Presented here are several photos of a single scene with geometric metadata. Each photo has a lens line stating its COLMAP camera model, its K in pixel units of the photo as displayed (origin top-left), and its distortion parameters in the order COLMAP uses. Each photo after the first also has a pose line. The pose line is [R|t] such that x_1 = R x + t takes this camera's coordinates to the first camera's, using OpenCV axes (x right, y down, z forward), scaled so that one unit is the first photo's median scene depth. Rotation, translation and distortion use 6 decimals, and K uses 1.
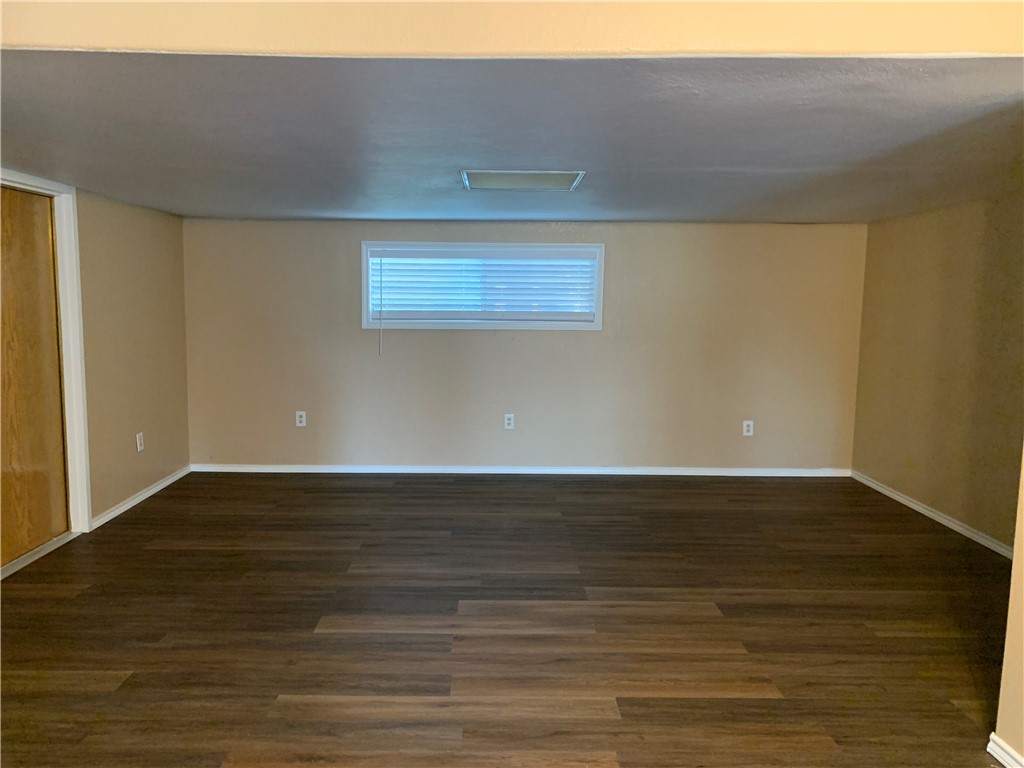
lens RADIAL K [[779.6, 0, 507.3], [0, 779.6, 385.2], [0, 0, 1]] dist [0.015769, -0.015373]
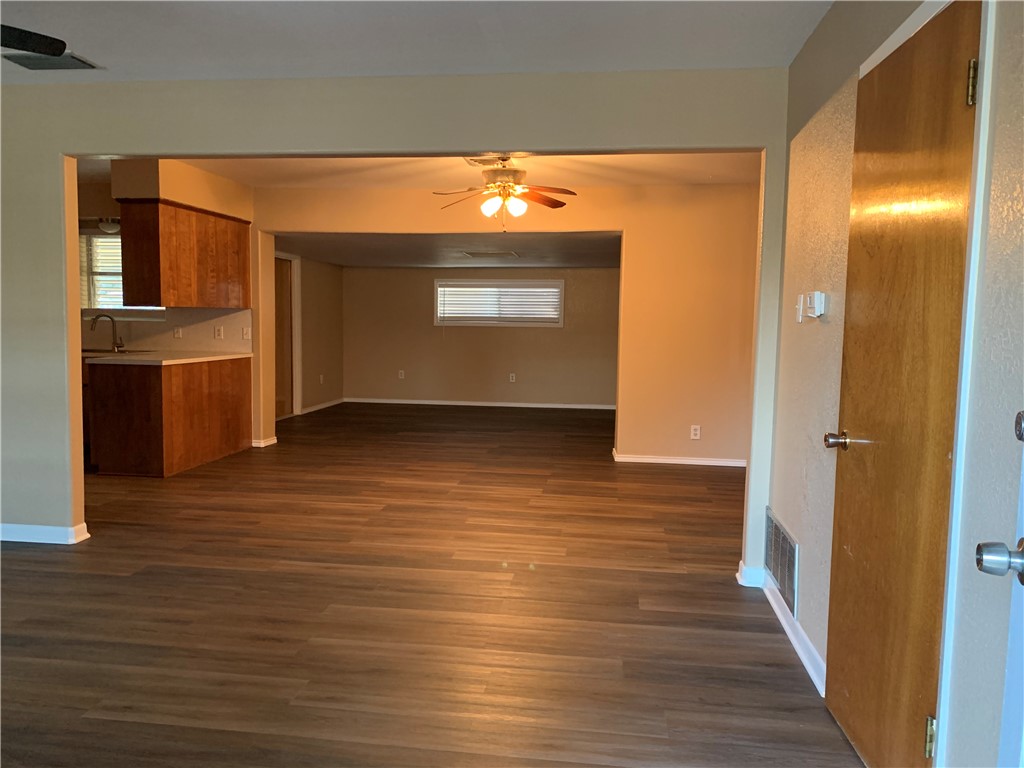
lens RADIAL K [[779.6, 0, 512.3], [0, 779.6, 383.3], [0, 0, 1]] dist [0.015769, -0.015373]
pose [[0.988976, 0.014762, -0.147339, 0.275601], [-0.020542, 0.999075, -0.037780, 0.131440], [0.146645, 0.040390, 0.988364, -0.806635]]
